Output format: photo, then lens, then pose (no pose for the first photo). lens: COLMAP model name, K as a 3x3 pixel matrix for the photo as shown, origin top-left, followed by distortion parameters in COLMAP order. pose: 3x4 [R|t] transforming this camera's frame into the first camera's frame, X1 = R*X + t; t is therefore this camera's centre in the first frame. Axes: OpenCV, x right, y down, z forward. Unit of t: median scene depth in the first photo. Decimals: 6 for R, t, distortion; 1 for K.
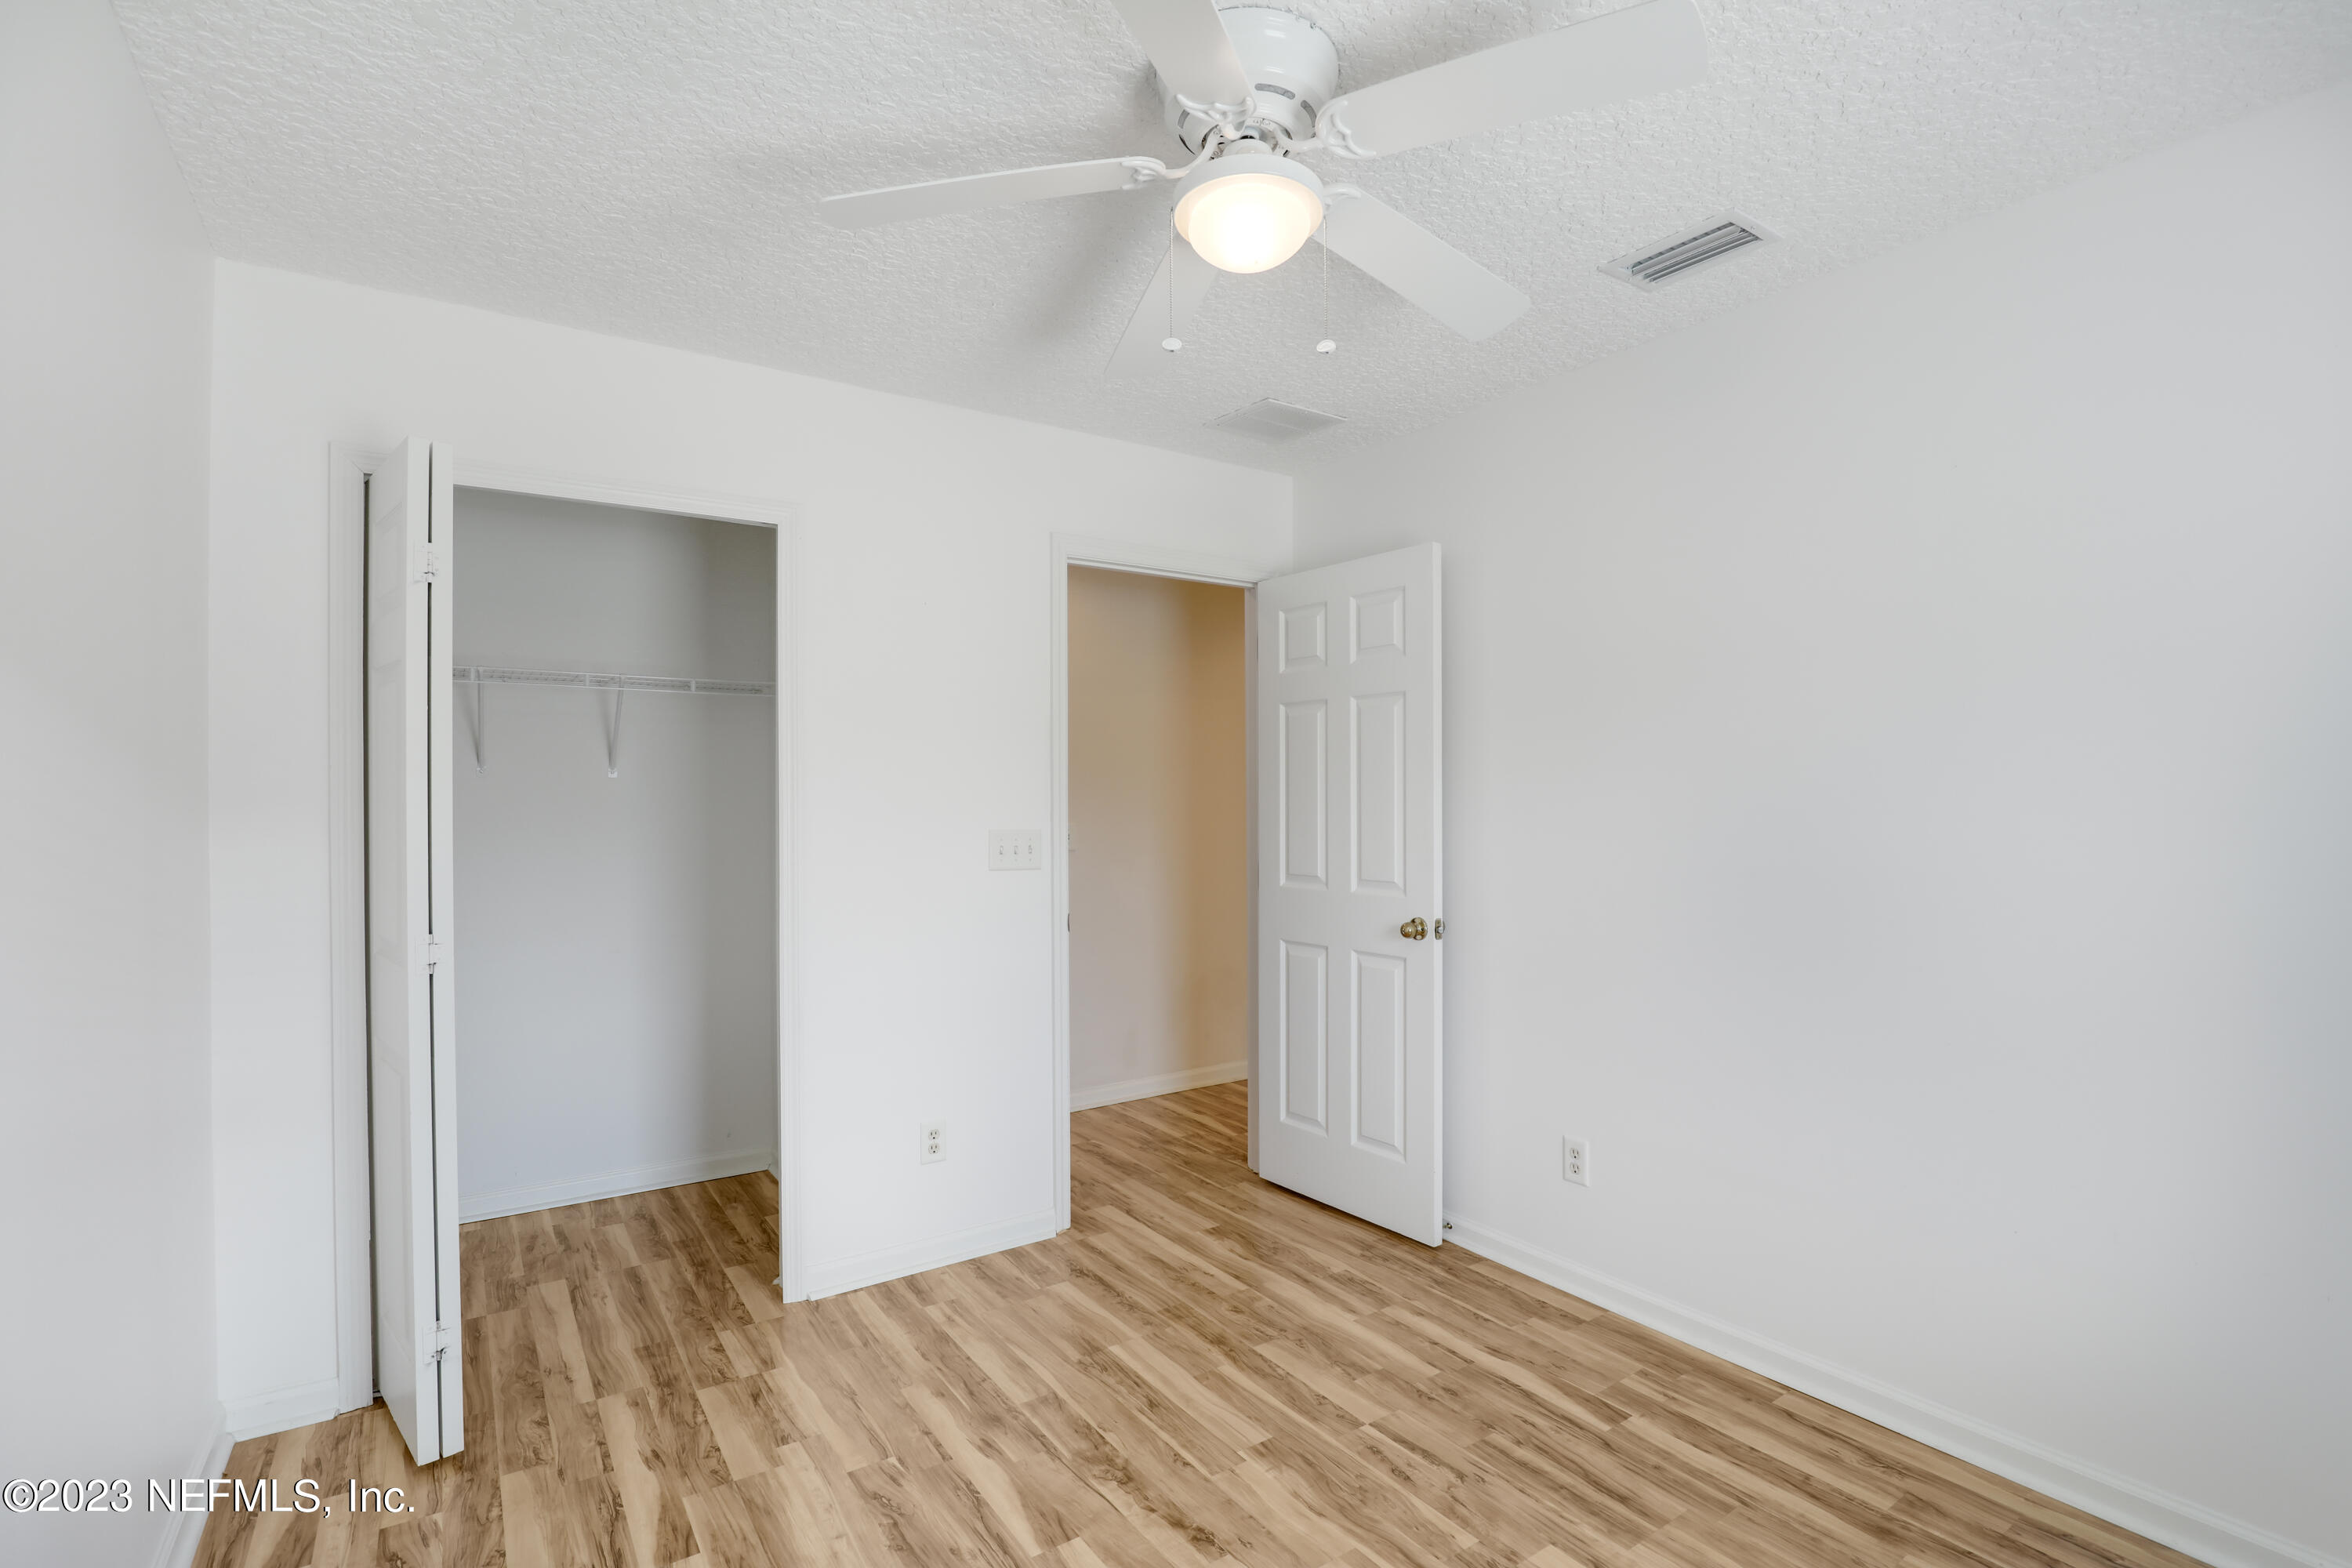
lens RADIAL K [[1085.9, 0, 1190.5], [0, 1085.9, 790.8], [0, 0, 1]] dist [-0.010029, 0.001108]
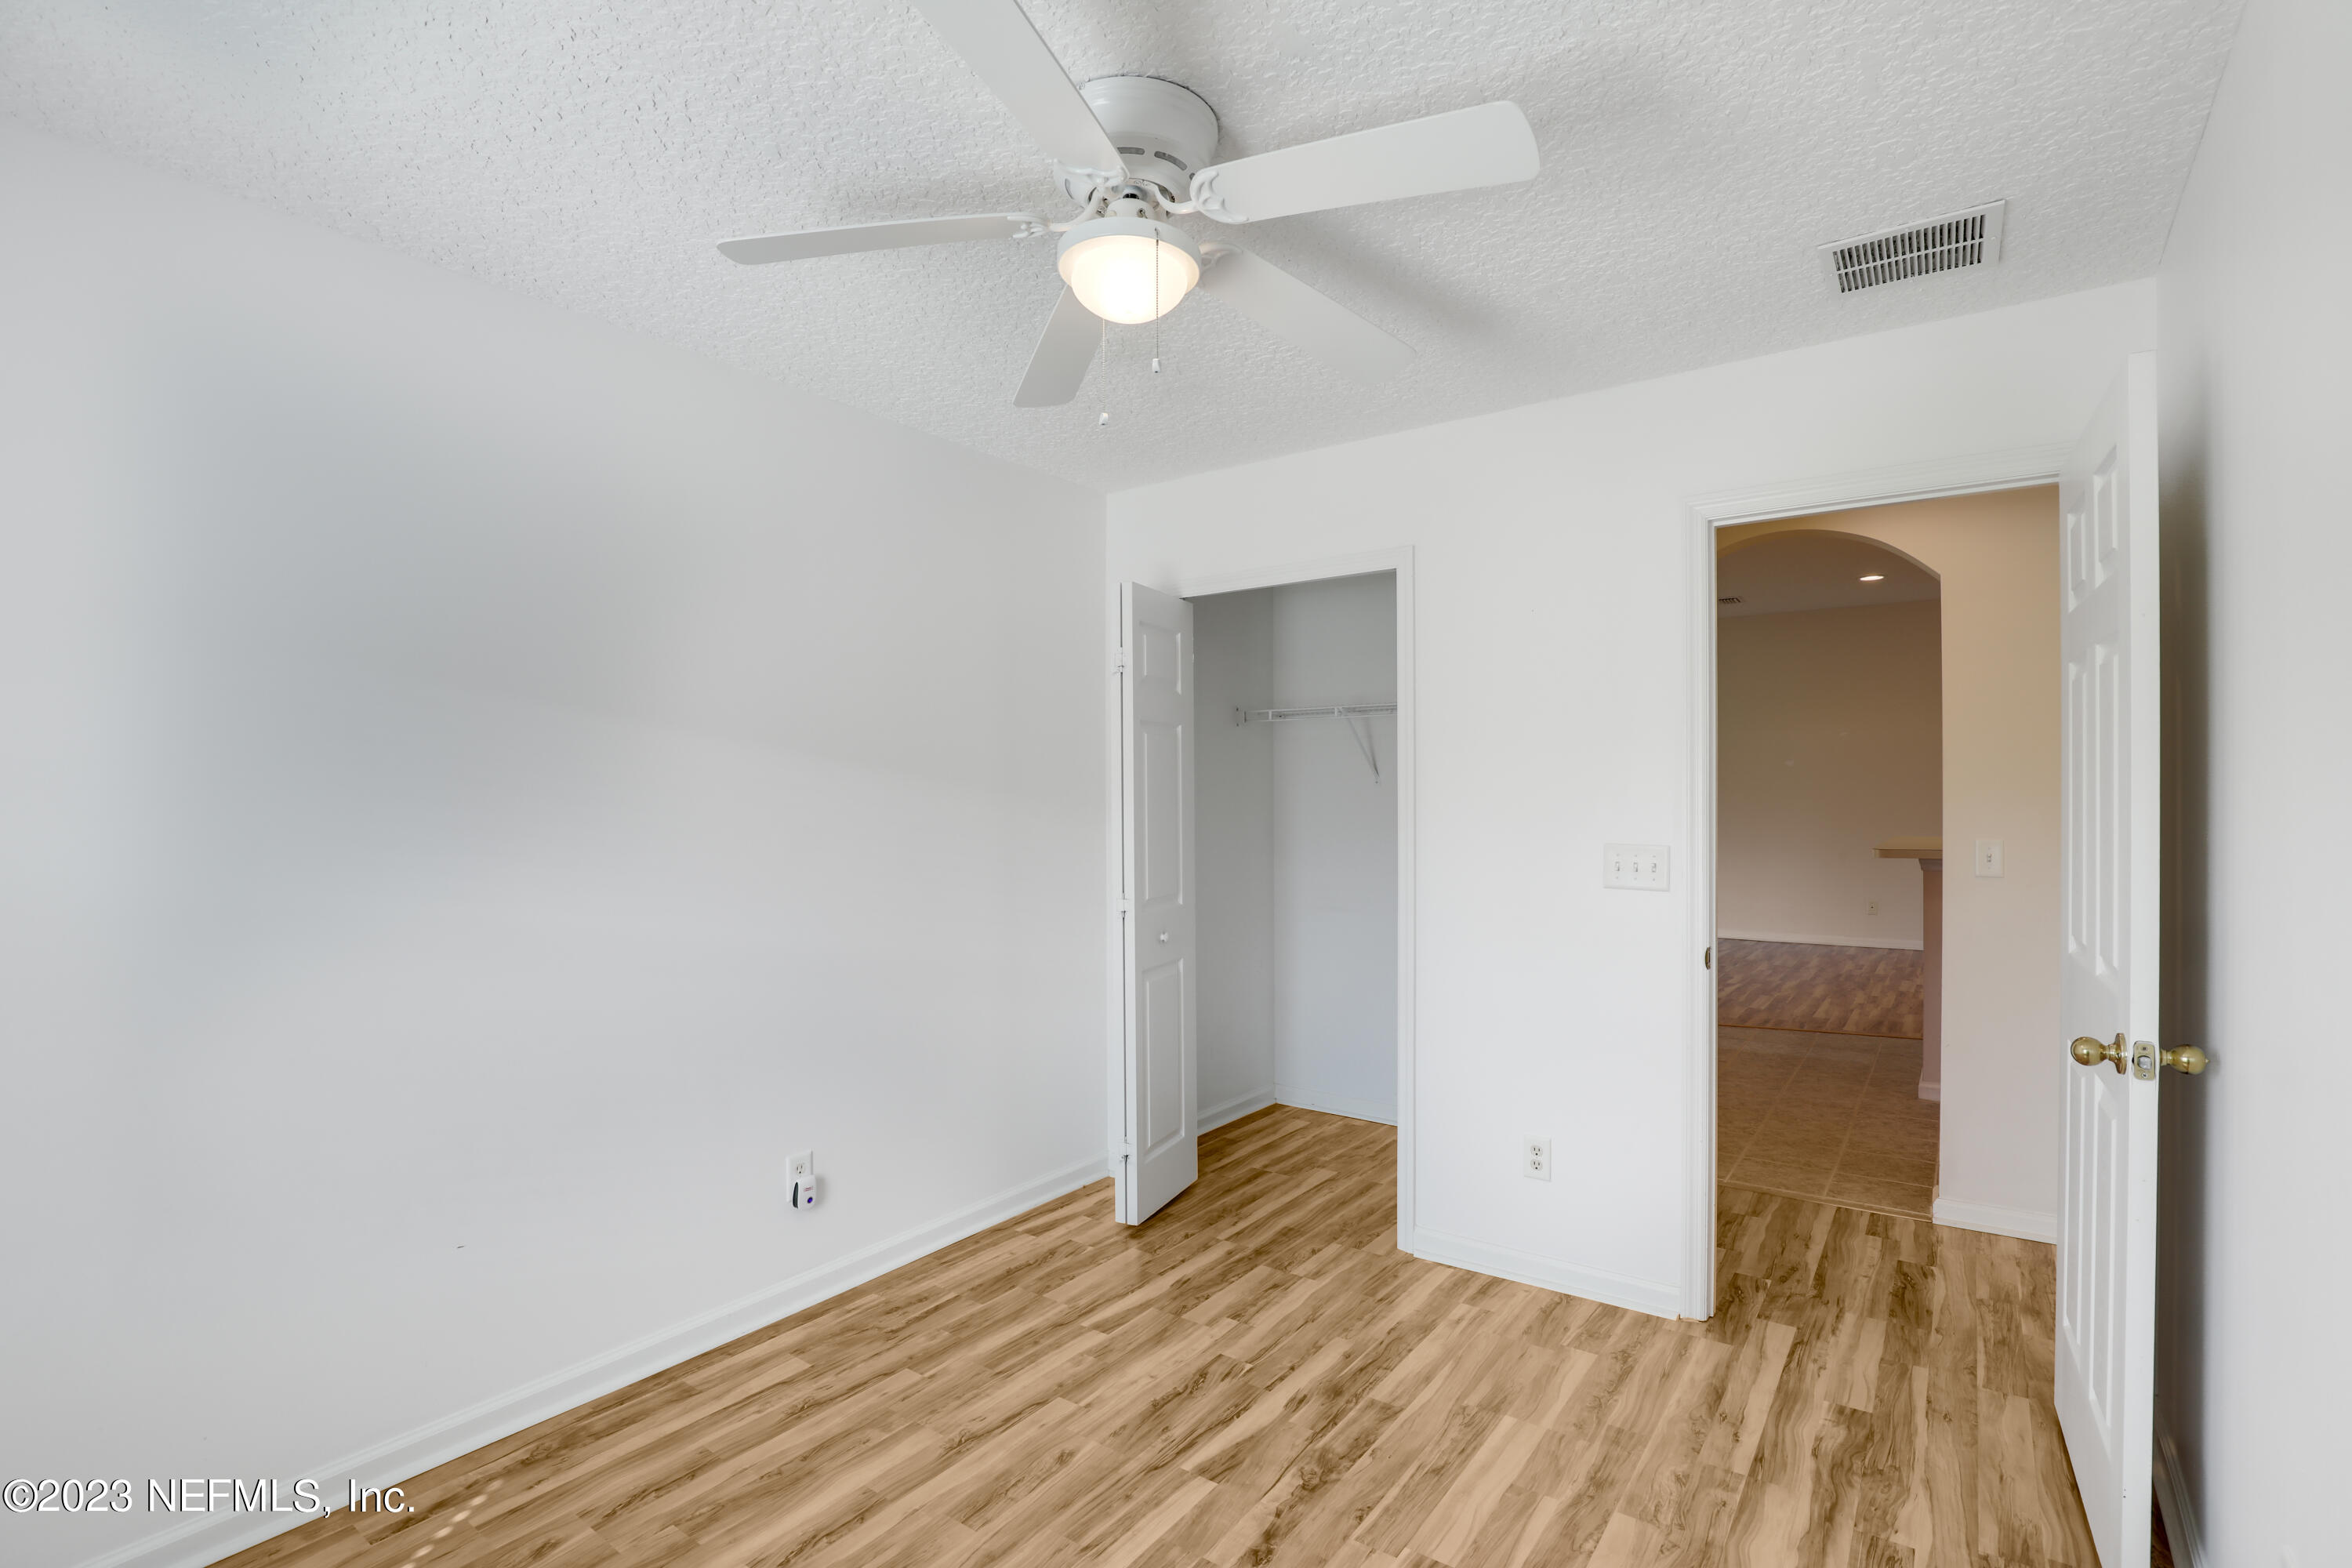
lens RADIAL K [[1085.9, 0, 1185.4], [0, 1085.9, 796.0], [0, 0, 1]] dist [-0.010029, 0.001108]
pose [[0.349519, 0.002683, -0.936925, 0.692378], [0.013377, 0.999880, 0.007853, -0.019093], [0.936834, -0.015278, 0.349441, 0.442731]]
